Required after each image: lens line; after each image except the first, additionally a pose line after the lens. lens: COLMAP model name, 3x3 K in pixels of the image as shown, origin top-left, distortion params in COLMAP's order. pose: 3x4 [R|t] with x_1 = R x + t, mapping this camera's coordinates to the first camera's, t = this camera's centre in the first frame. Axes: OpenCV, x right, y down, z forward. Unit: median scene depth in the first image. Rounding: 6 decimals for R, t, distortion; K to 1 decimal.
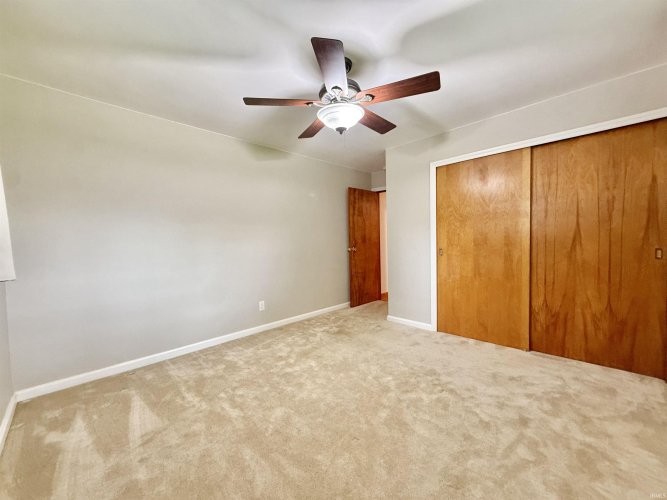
lens RADIAL K [[264.7, 0, 333.4], [0, 264.7, 251.4], [0, 0, 1]] dist [0.000116, -0.000513]
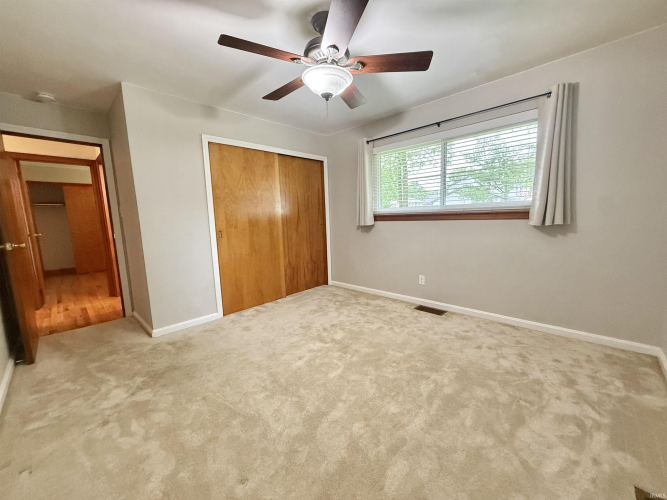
lens RADIAL K [[264.7, 0, 333.5], [0, 264.7, 251.3], [0, 0, 1]] dist [0.000116, -0.000513]
pose [[-0.008143, -0.111175, 0.993768, -0.611877], [0.073115, 0.991074, 0.111472, -0.014052], [-0.997290, 0.073567, 0.000059, 0.647705]]
